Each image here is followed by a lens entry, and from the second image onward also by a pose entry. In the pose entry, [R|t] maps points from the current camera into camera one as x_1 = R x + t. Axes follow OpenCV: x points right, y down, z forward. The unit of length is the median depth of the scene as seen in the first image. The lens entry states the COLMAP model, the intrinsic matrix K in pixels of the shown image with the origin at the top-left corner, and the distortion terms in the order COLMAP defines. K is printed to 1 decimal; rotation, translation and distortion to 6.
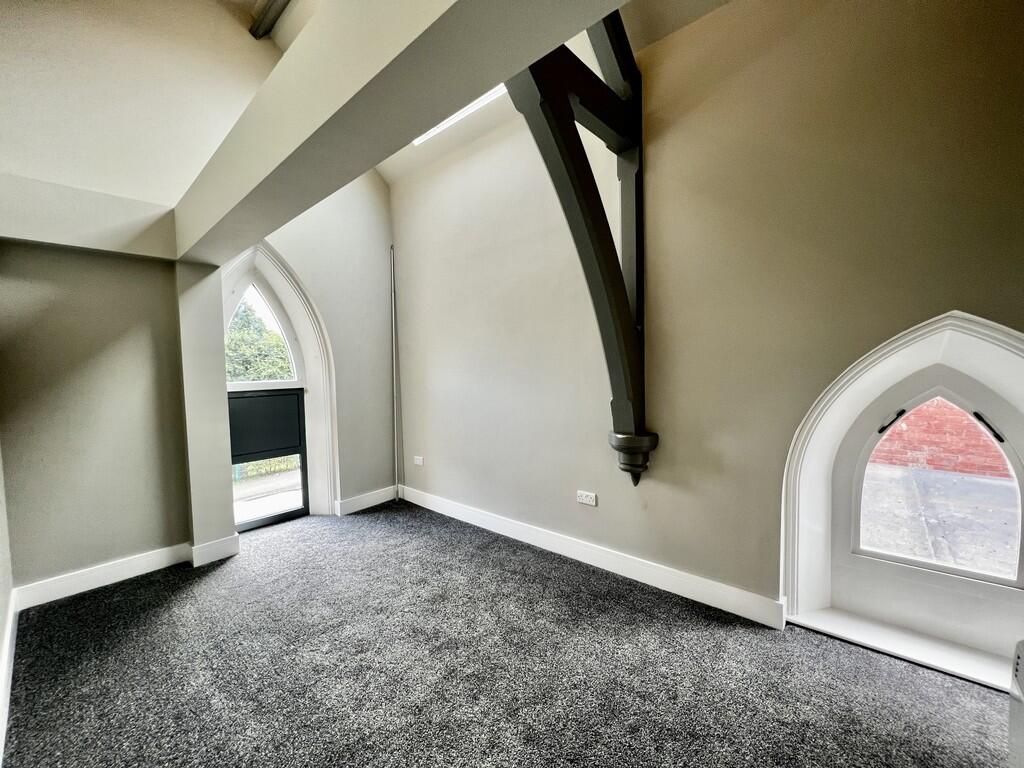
lens RADIAL K [[416.9, 0, 512.0], [0, 416.9, 384.0], [0, 0, 1]] dist [0.000898, 0.000061]
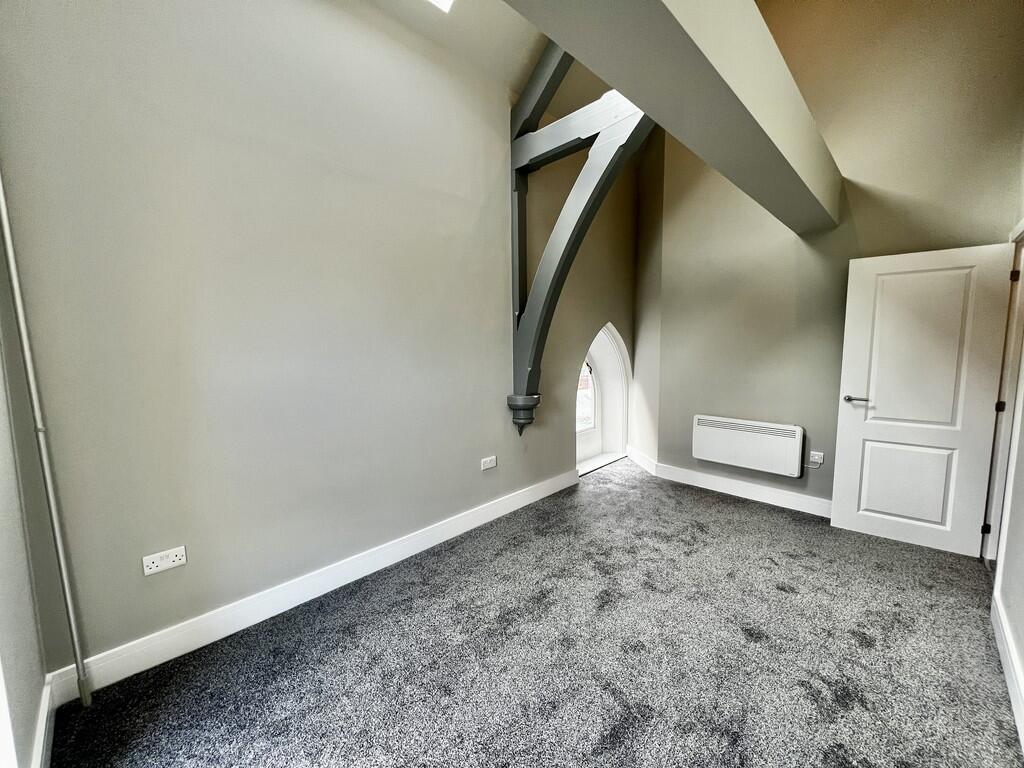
lens RADIAL K [[408.2, 0, 512.0], [0, 408.2, 384.0], [0, 0, 1]] dist [-0.000540, -0.000079]
pose [[0.048413, -0.084033, 0.995286, -0.961239], [0.054838, 0.995175, 0.081356, -0.025367], [-0.997321, 0.050641, 0.052788, 0.940476]]
